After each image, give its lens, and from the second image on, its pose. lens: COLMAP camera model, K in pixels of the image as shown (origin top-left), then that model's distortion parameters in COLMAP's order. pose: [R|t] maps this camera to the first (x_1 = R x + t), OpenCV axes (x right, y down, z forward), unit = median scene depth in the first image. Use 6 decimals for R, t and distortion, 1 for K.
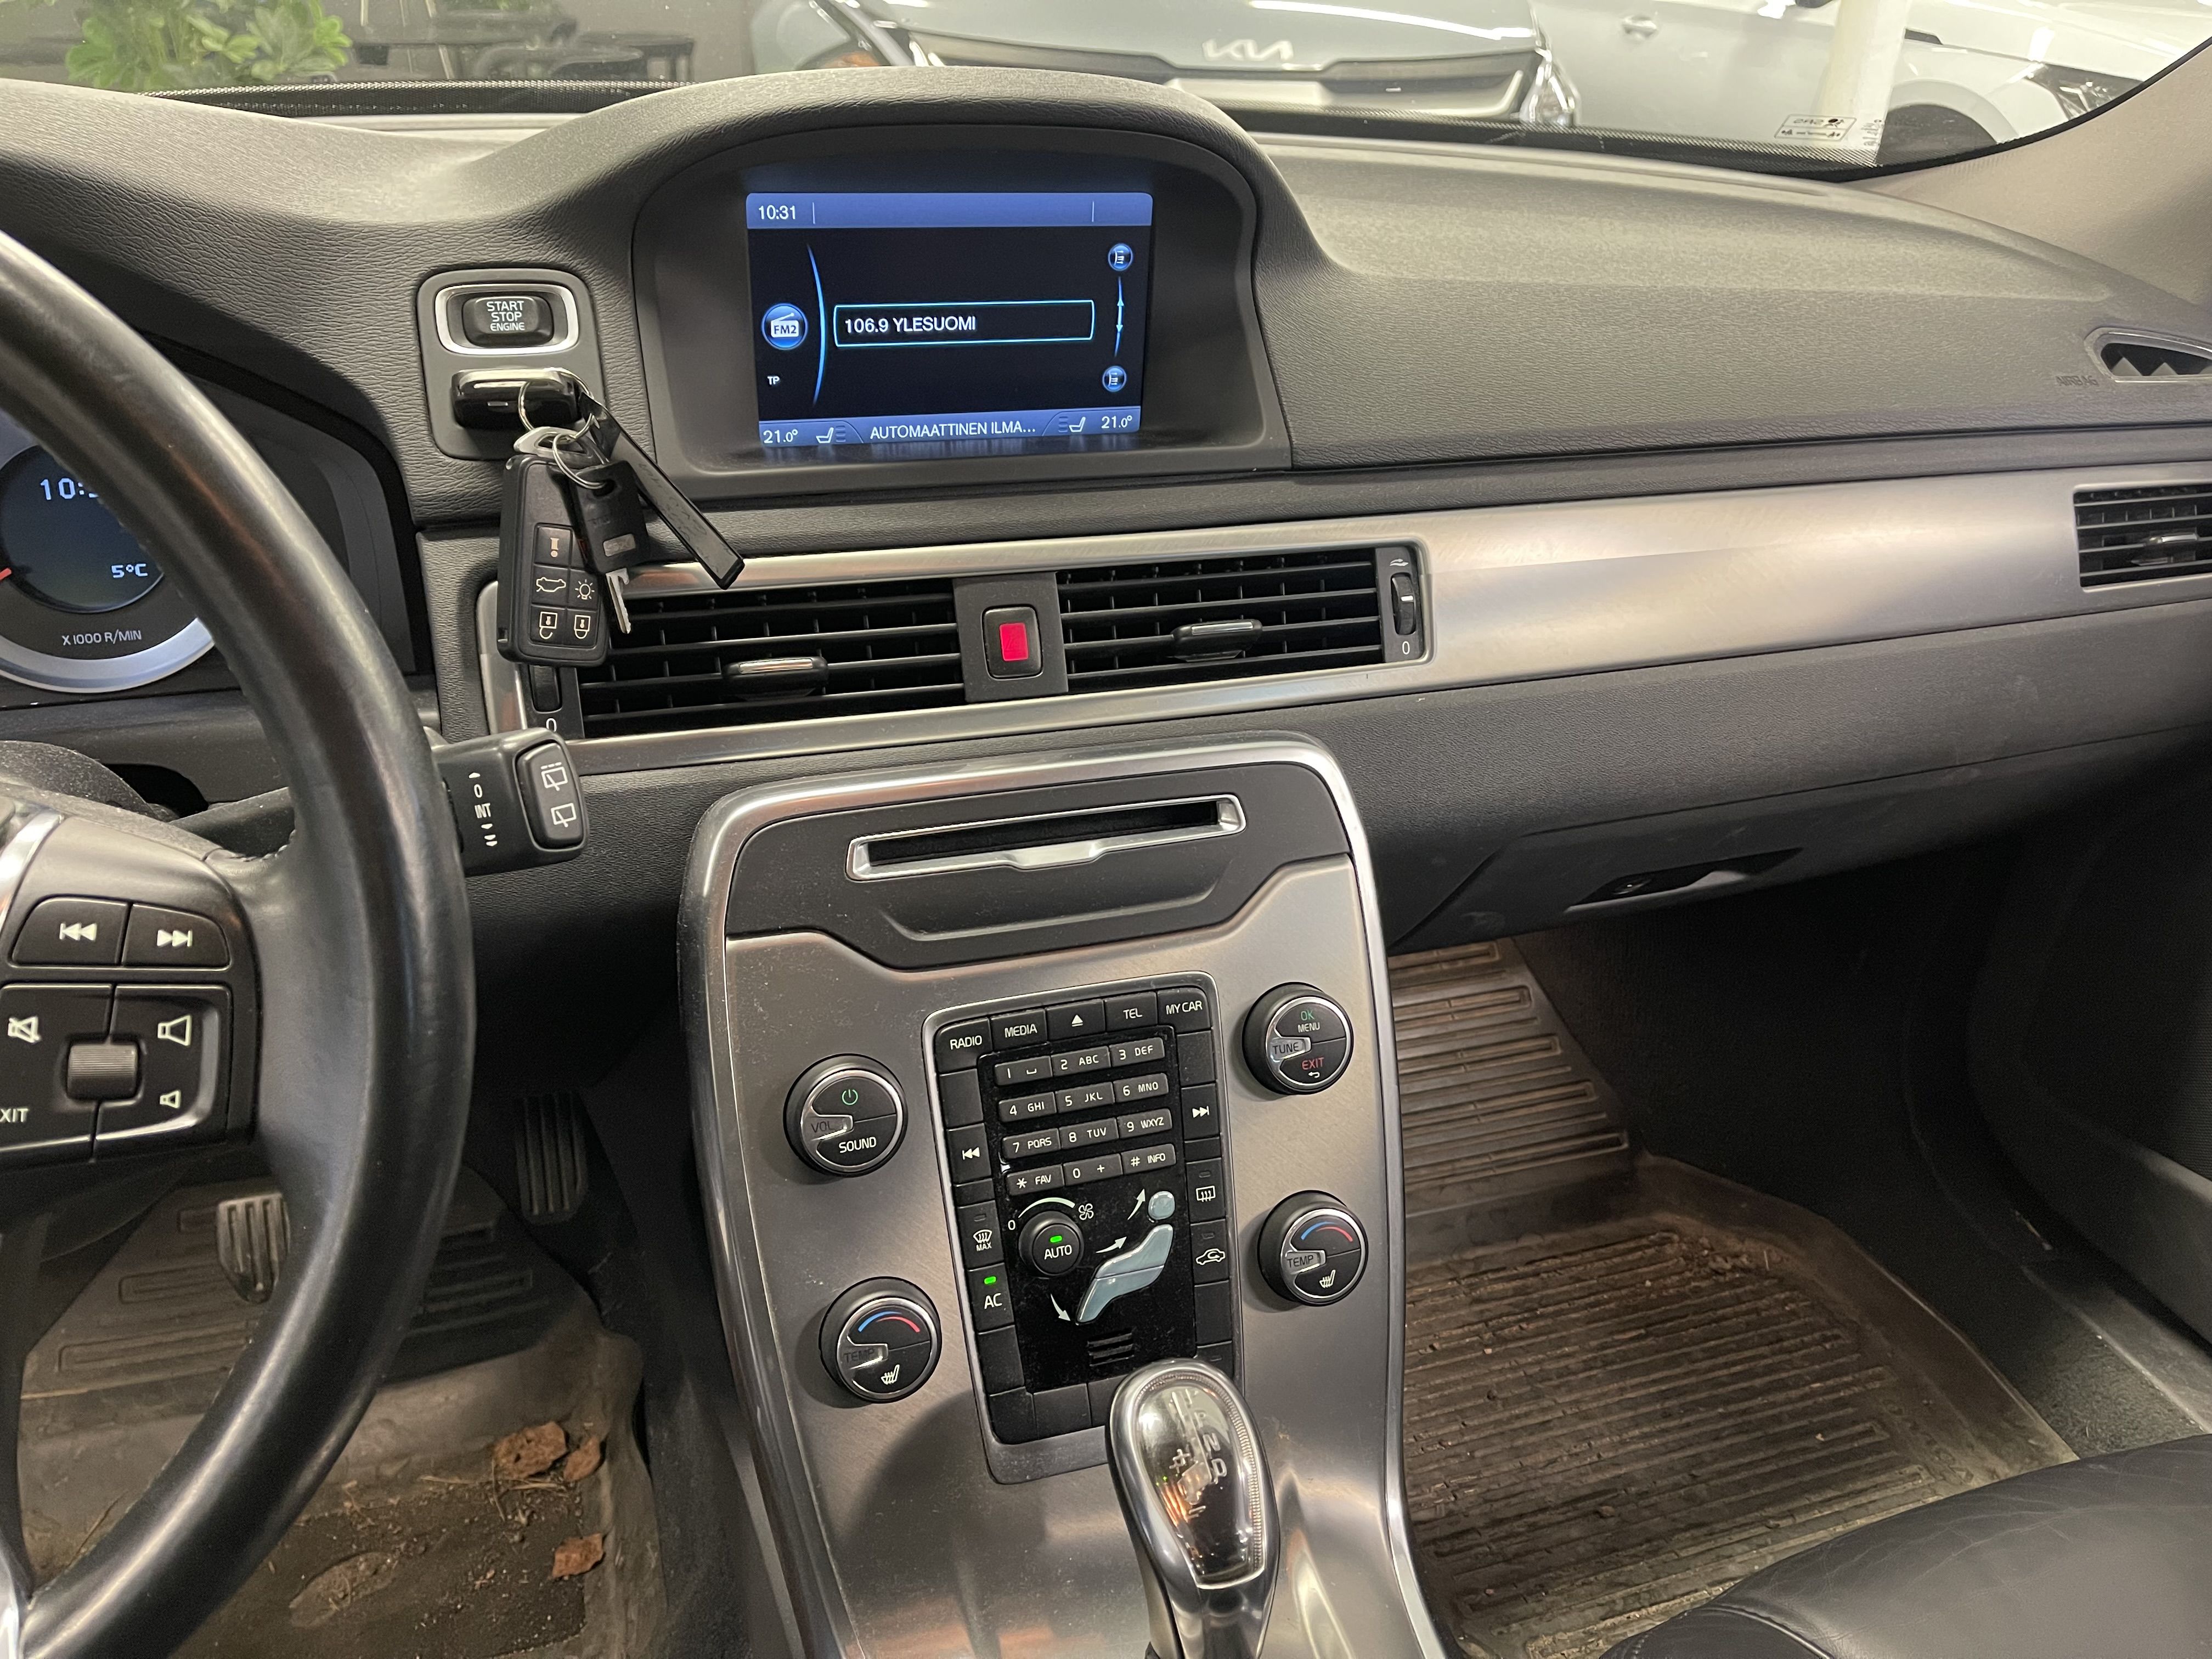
lens RADIAL K [[1706.1, 0, 1107.3], [0, 1706.1, 823.9], [0, 0, 1]] dist [0.006488, 0.001132]
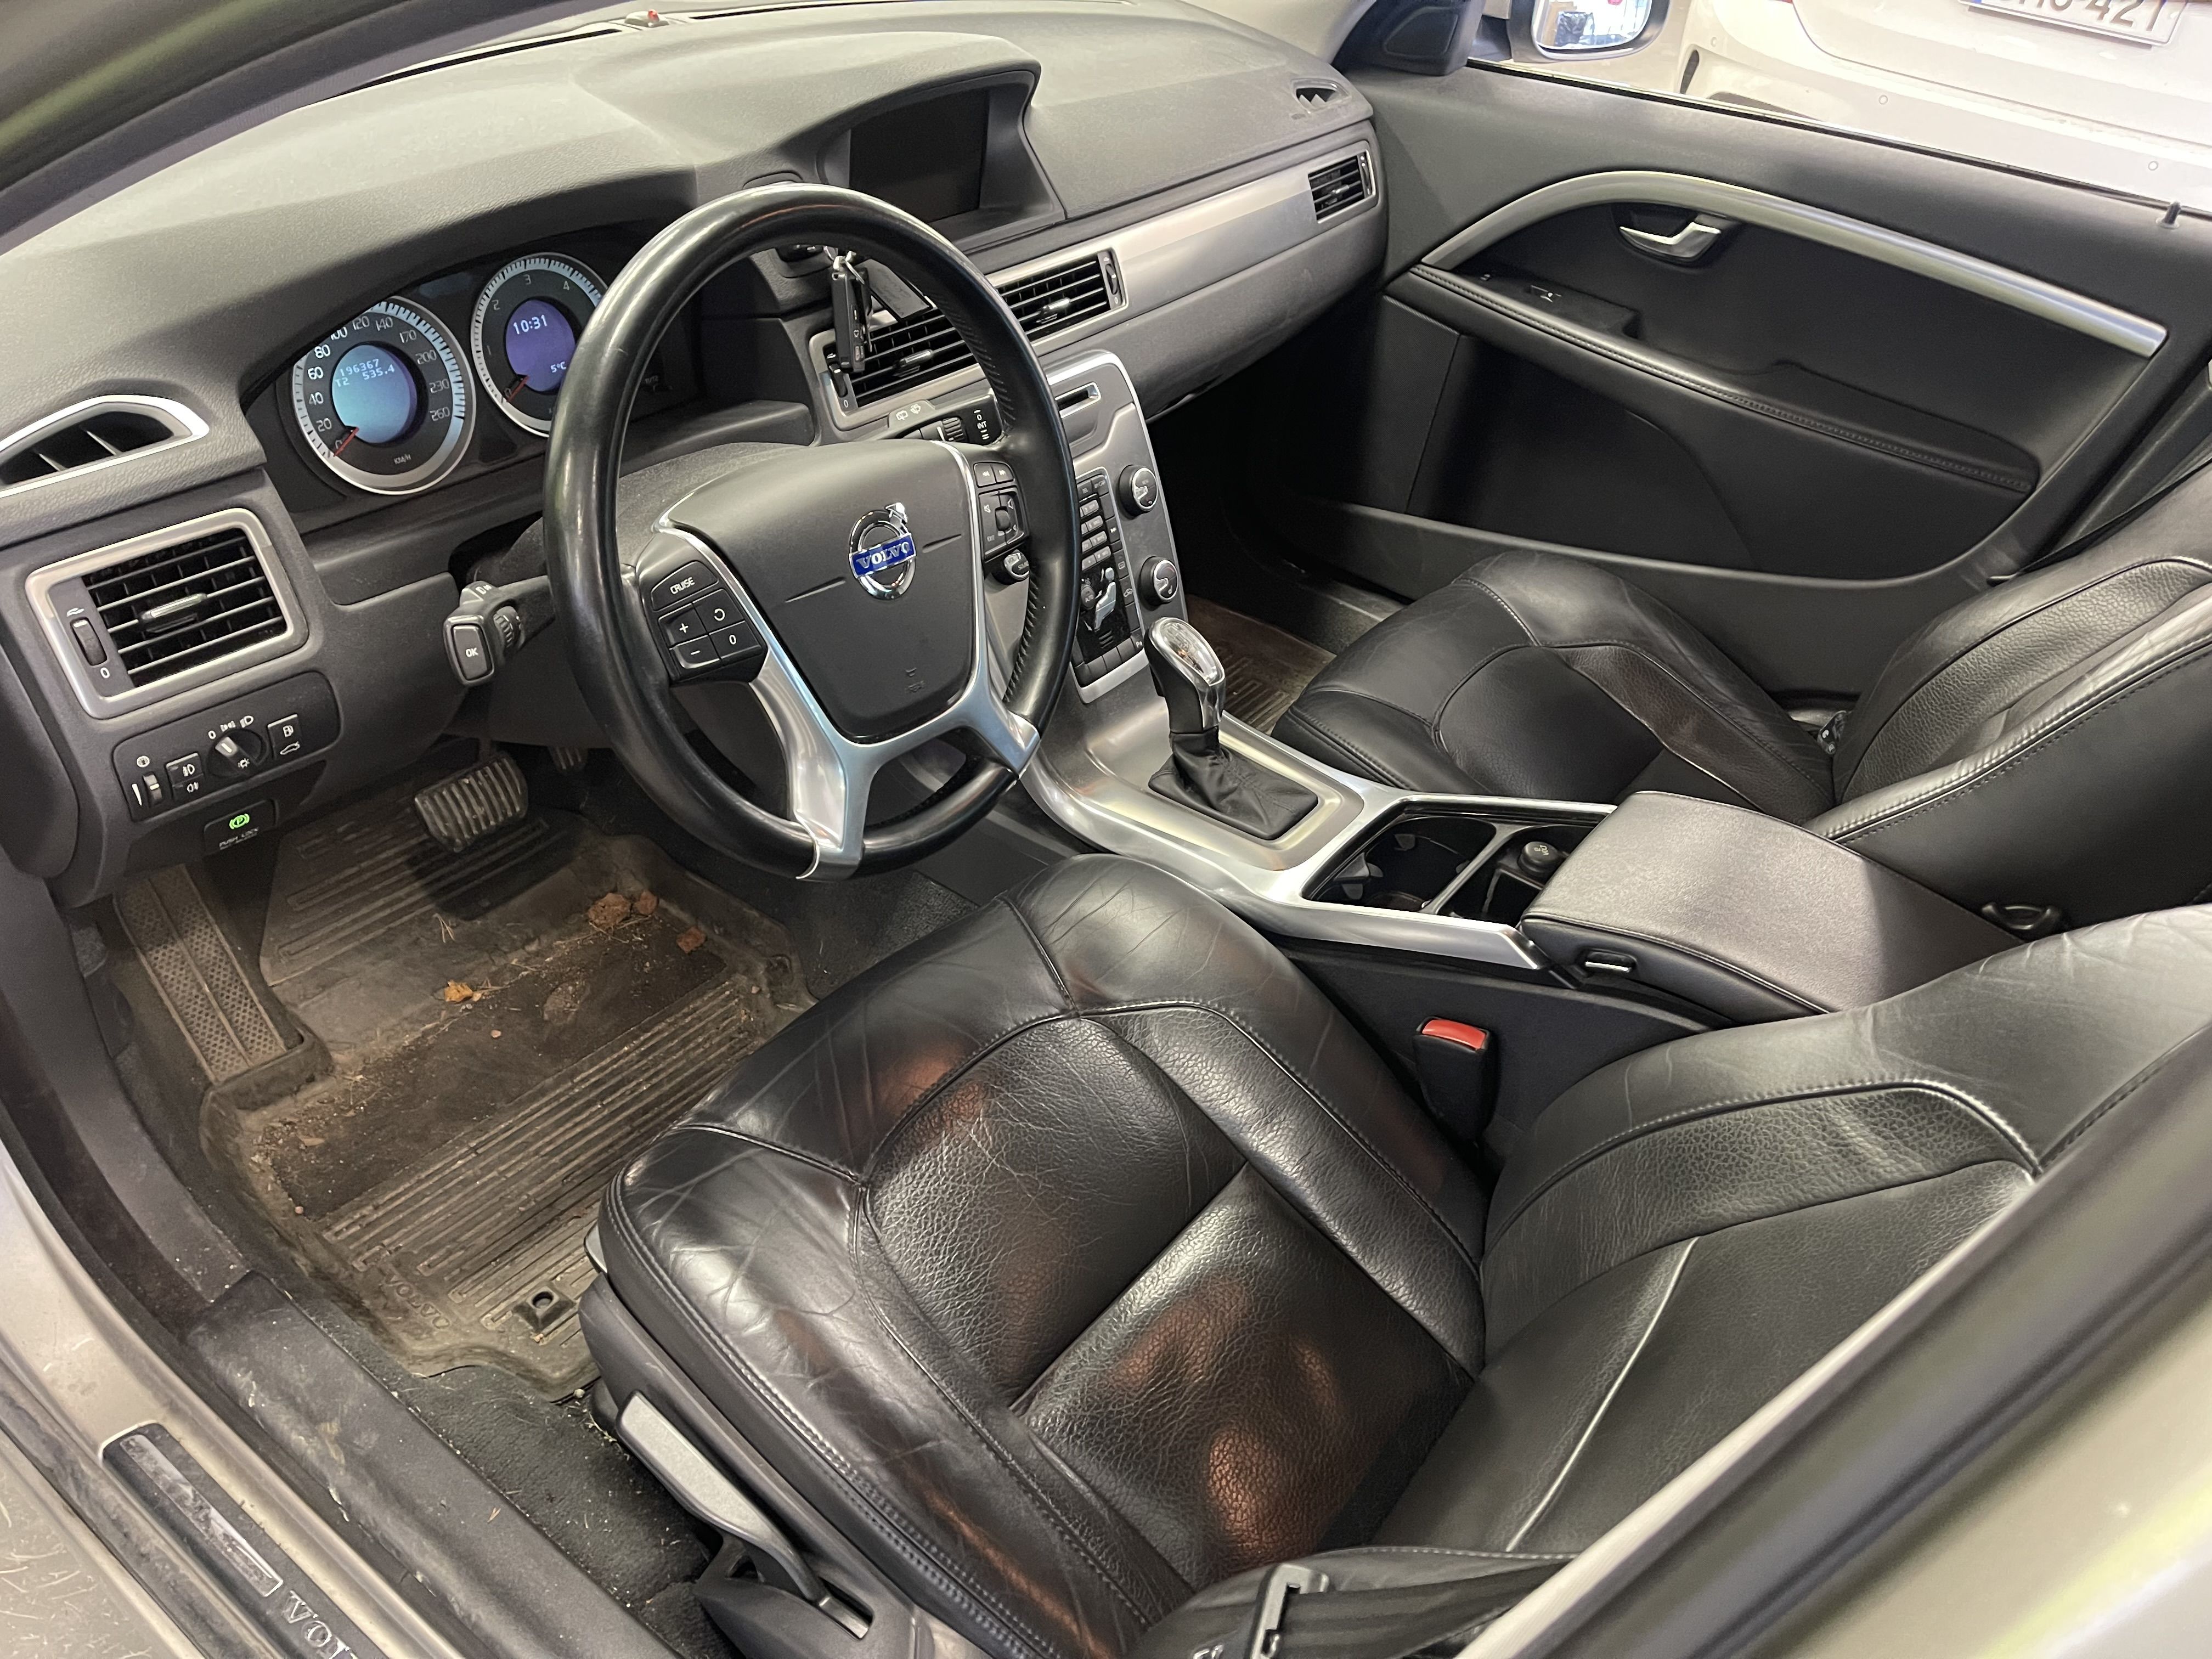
lens RADIAL K [[1706.1, 0, 1104.0], [0, 1706.1, 831.4], [0, 0, 1]] dist [0.006488, 0.001132]
pose [[0.819329, -0.305145, 0.485373, -1.051440], [0.192403, 0.943843, 0.268594, -0.054502], [-0.540076, -0.126679, 0.832028, -0.812934]]
